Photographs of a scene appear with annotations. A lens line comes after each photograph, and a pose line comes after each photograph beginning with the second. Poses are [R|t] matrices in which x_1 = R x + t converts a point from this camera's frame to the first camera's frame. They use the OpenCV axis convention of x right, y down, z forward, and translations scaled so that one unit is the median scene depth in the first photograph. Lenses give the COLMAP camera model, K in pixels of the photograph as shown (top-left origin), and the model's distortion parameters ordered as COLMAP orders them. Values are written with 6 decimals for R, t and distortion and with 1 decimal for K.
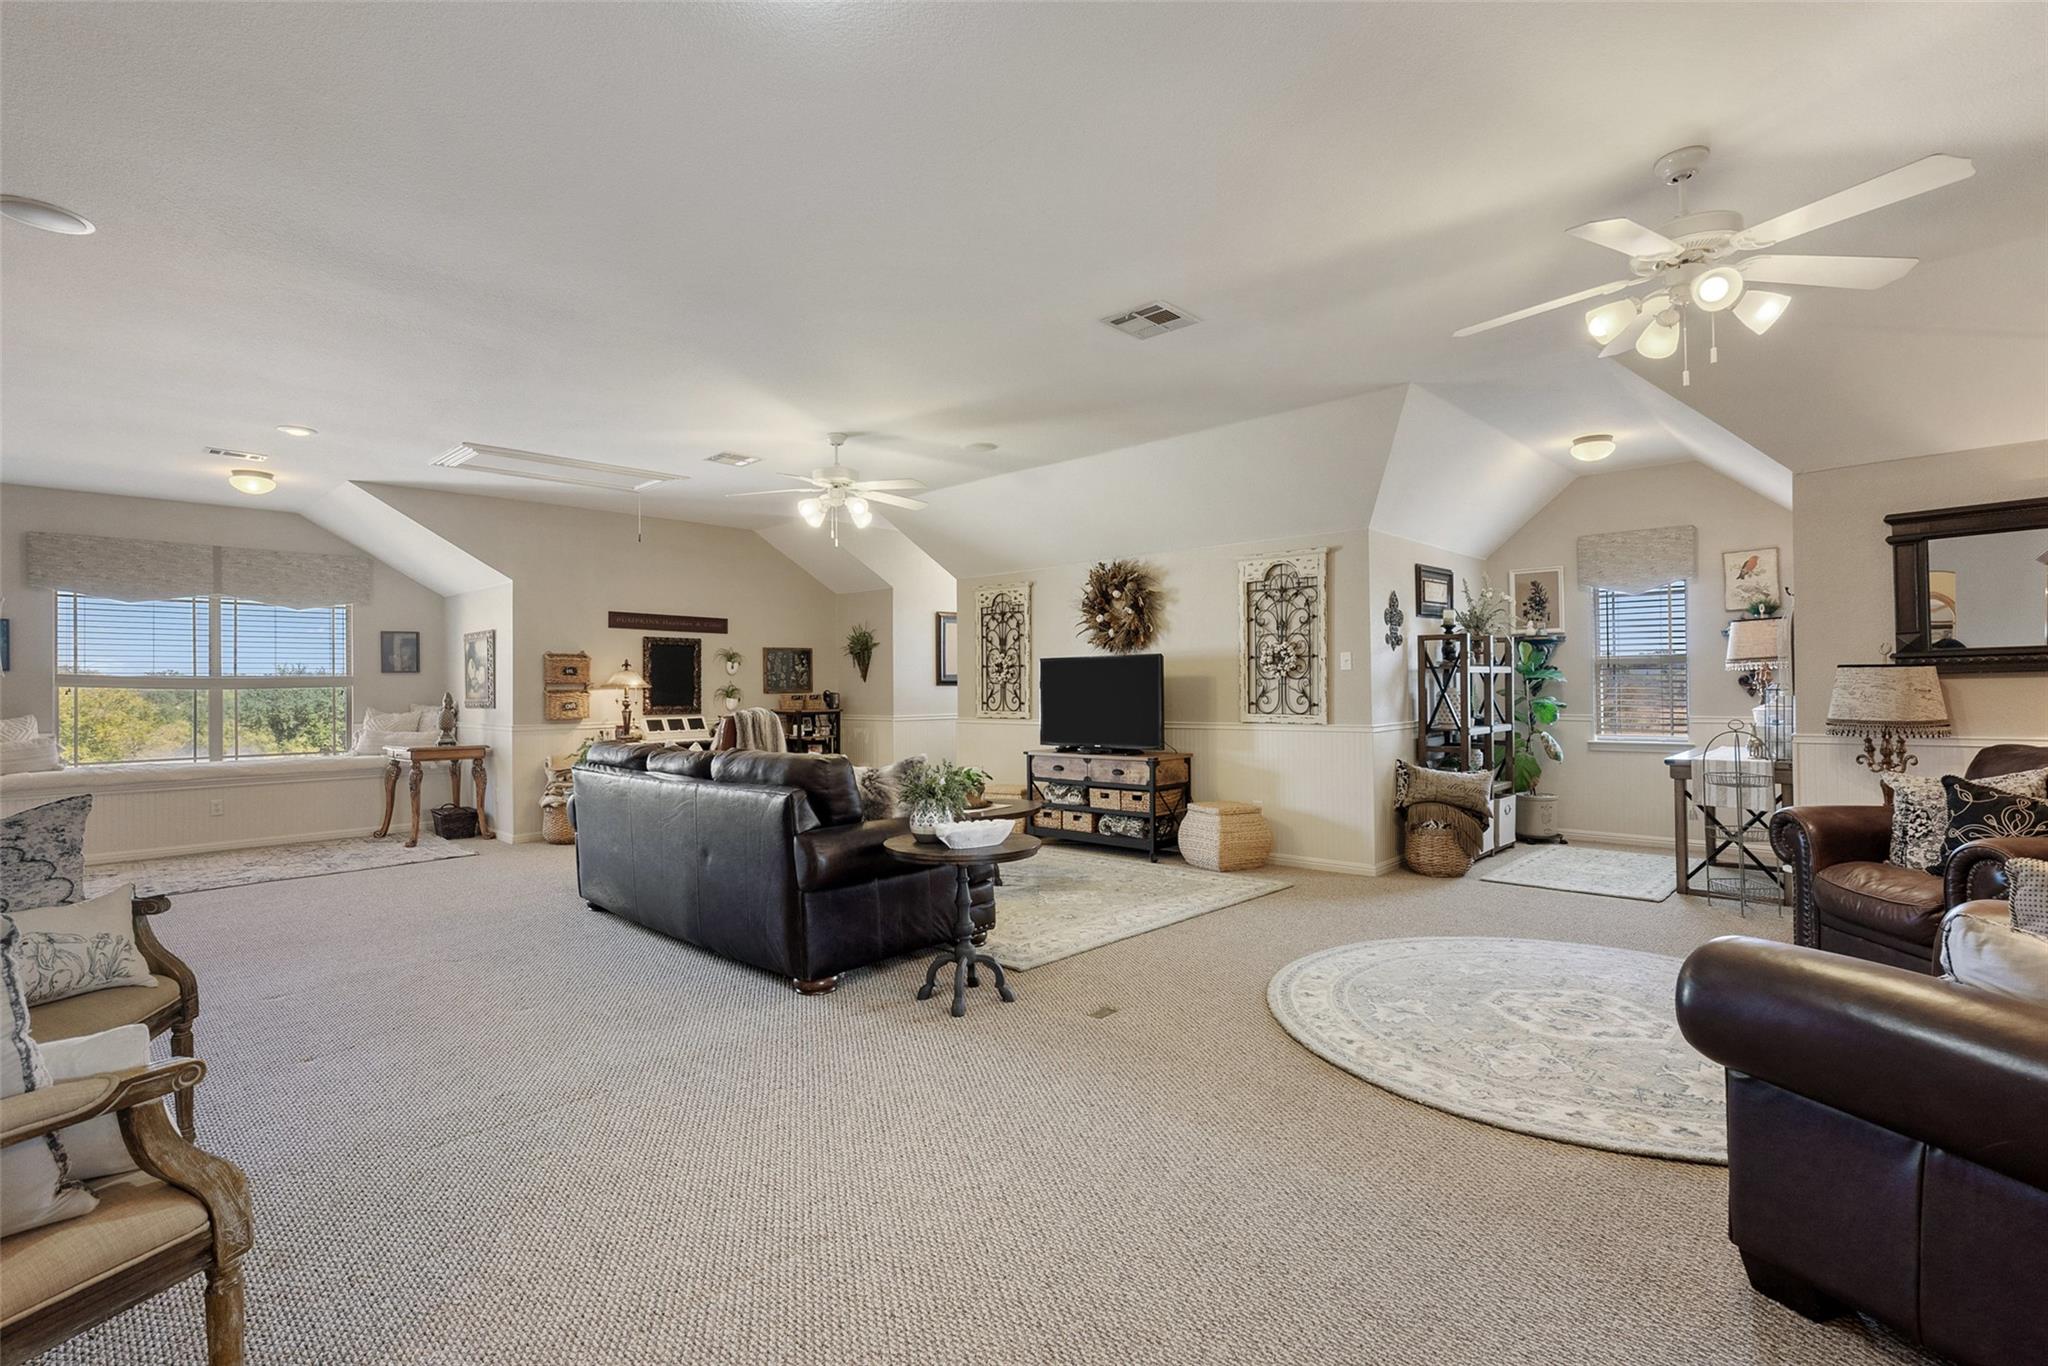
lens RADIAL K [[938.5, 0, 1017.4], [0, 938.5, 675.7], [0, 0, 1]] dist [-0.001018, 0.005381]
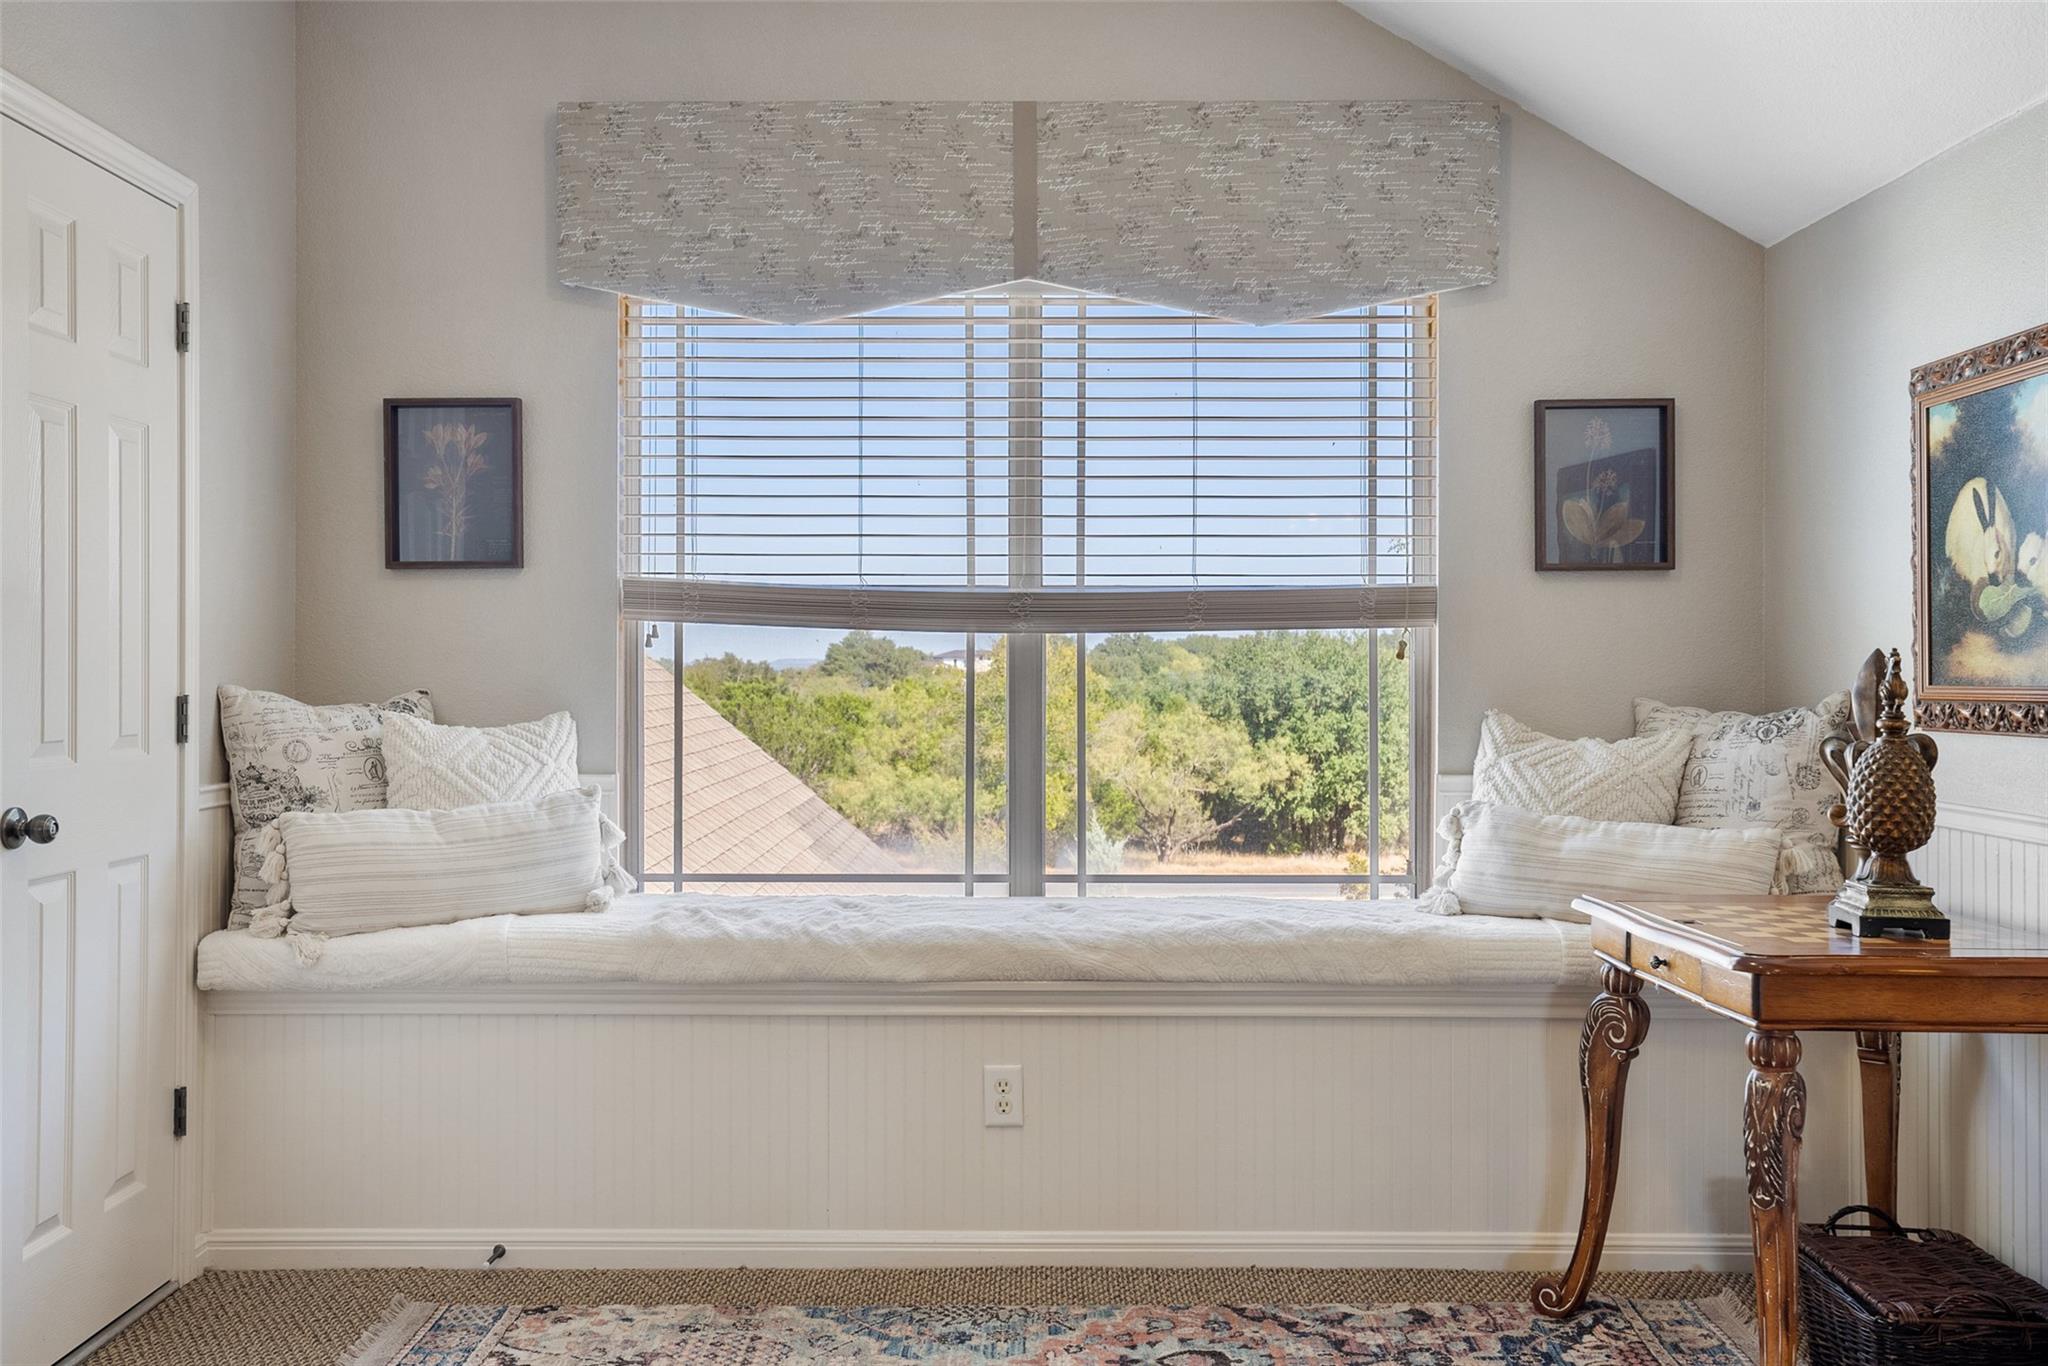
lens RADIAL K [[1876.3, 0, 1022.2], [0, 1876.3, 675.5], [0, 0, 1]] dist [0.007063, 0.000000]
pose [[0.704069, 0.015323, -0.709967, -0.431437], [-0.000542, 0.999778, 0.021041, 0.013921], [0.710132, -0.014430, 0.703921, 0.570851]]
